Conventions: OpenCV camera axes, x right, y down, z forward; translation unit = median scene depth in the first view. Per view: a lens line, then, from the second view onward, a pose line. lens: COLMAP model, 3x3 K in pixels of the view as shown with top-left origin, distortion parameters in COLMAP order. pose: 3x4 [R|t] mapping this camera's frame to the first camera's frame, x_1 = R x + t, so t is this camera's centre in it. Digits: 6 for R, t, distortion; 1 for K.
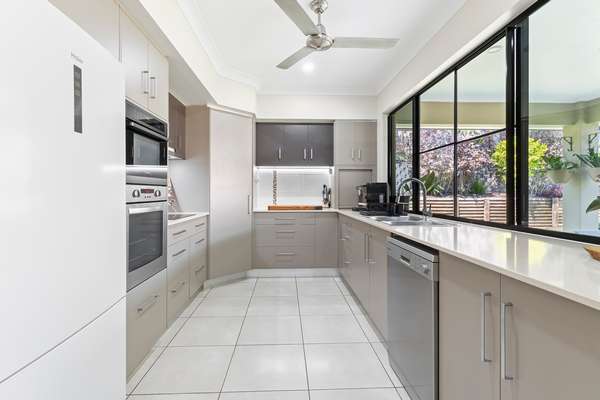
lens RADIAL K [[297.1, 0, 299.1], [0, 297.1, 197.2], [0, 0, 1]] dist [0.000221, 0.000068]
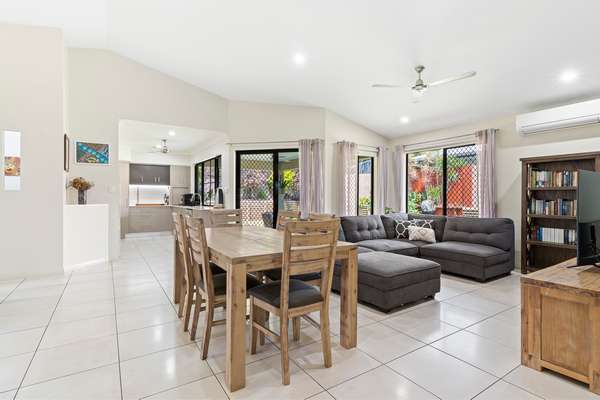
lens RADIAL K [[297.1, 0, 299.1], [0, 297.1, 201.1], [0, 0, 1]] dist [0.000221, 0.000068]
pose [[0.865316, 0.002151, 0.501221, -0.157609], [-0.001697, 0.999998, -0.001362, 0.010249], [-0.501223, 0.000327, 0.865318, -1.362739]]
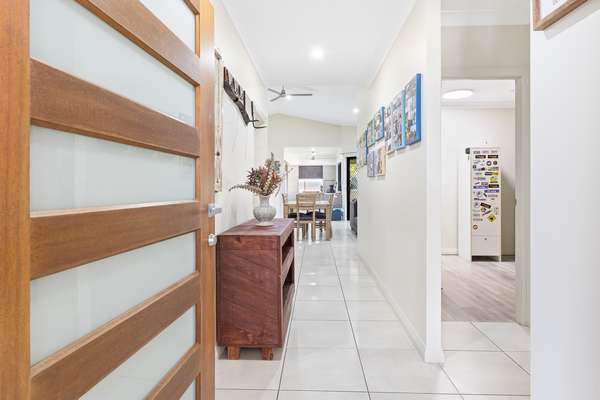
lens RADIAL K [[334.7, 0, 300.2], [0, 334.7, 195.0], [0, 0, 1]] dist [-0.000640, -0.000005]
pose [[0.995430, -0.001594, -0.095482, 0.216831], [0.003093, 0.999874, 0.015549, 0.010290], [0.095445, -0.015773, 0.995310, -2.637225]]
